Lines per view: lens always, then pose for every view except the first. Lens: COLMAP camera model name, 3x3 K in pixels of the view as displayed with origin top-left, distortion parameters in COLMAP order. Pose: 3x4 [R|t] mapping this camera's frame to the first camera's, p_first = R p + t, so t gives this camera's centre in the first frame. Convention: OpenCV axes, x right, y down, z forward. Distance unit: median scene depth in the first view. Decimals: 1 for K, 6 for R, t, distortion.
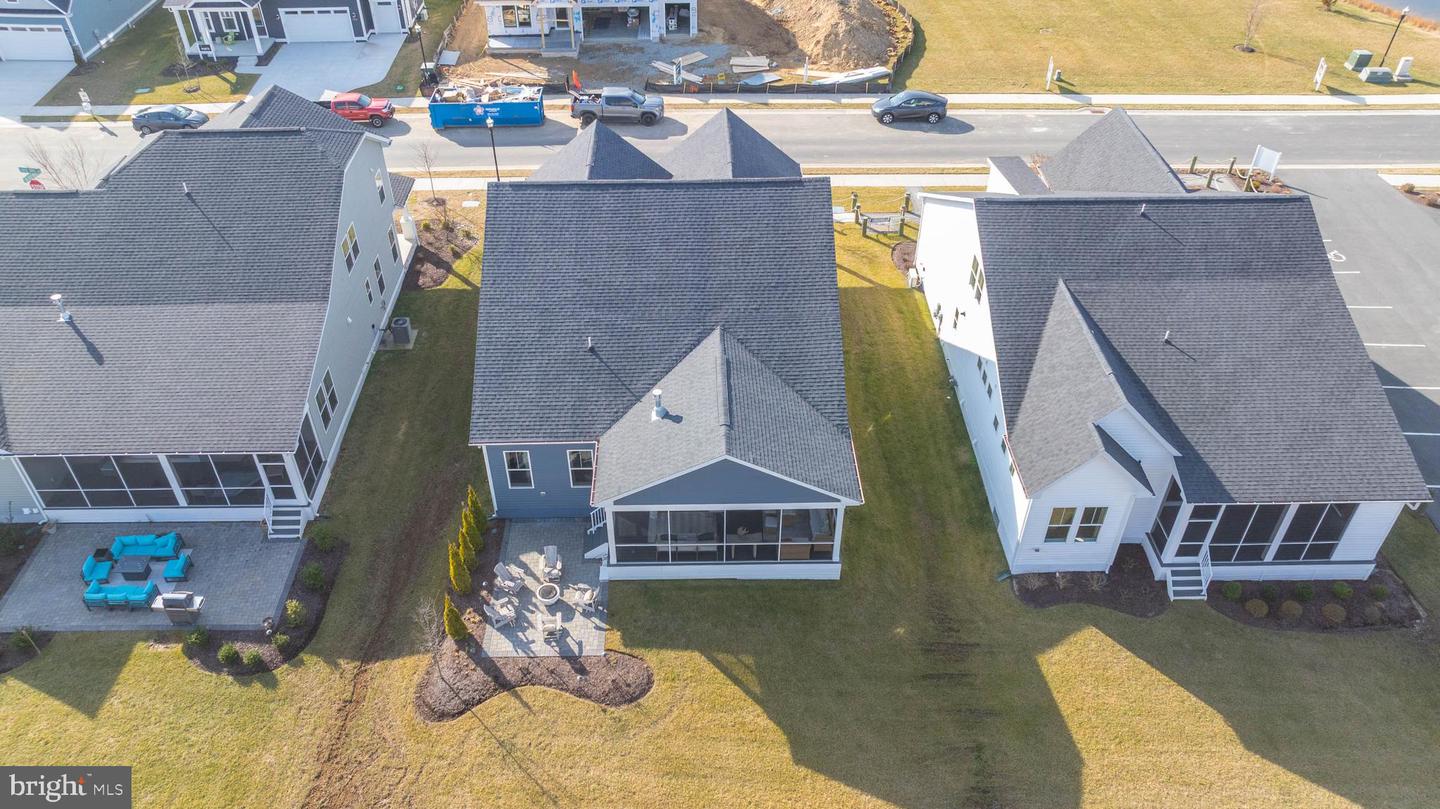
lens RADIAL K [[1012.8, 0, 720.0], [0, 1012.8, 404.5], [0, 0, 1]] dist [-0.076459, 0.066395]
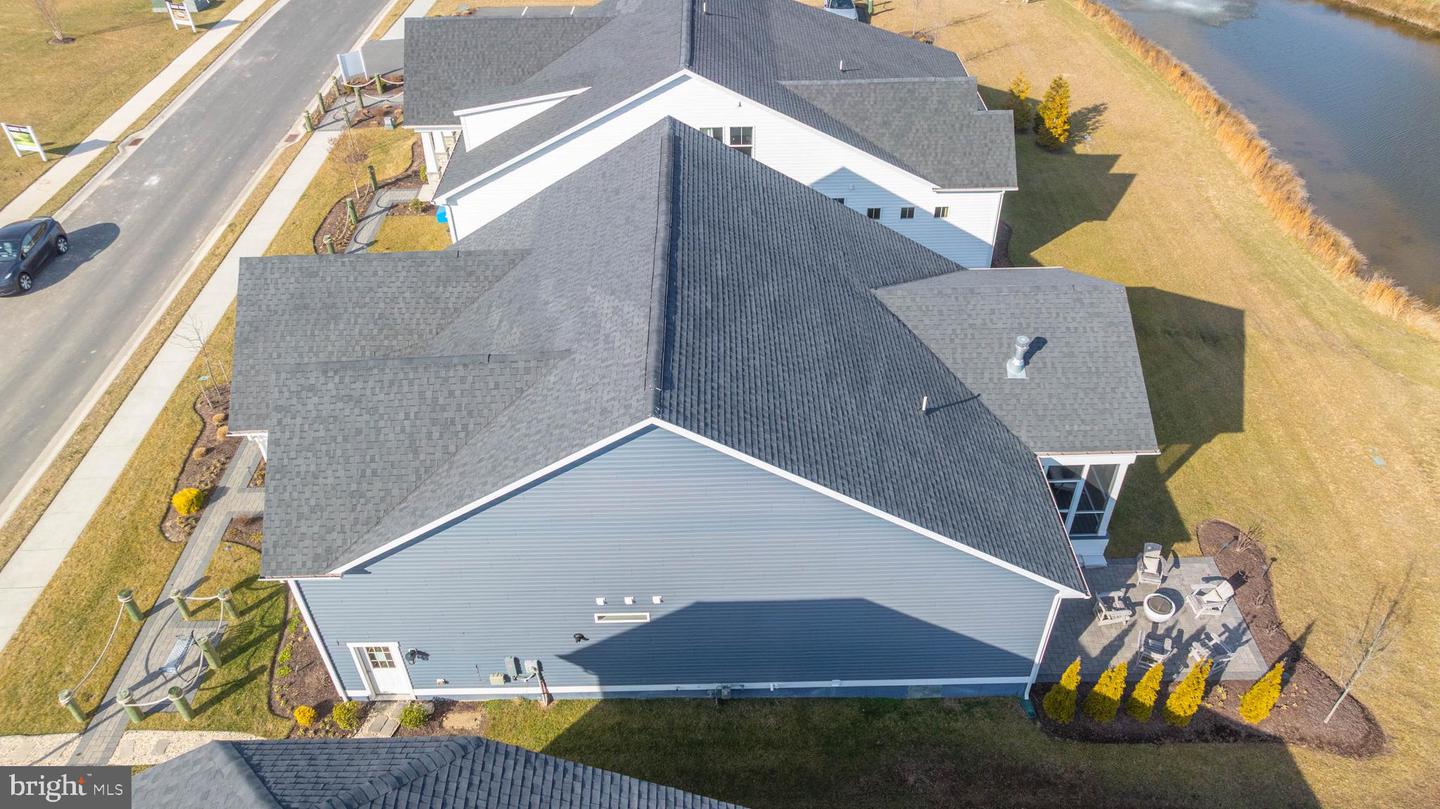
lens RADIAL K [[989.9, 0, 701.2], [0, 989.9, 430.5], [0, 0, 1]] dist [-0.088010, 0.093632]
pose [[0.025815, -0.652255, 0.757560, -0.675805], [0.650811, 0.586186, 0.482525, -0.490319], [-0.758801, 0.480572, 0.439627, 0.906958]]
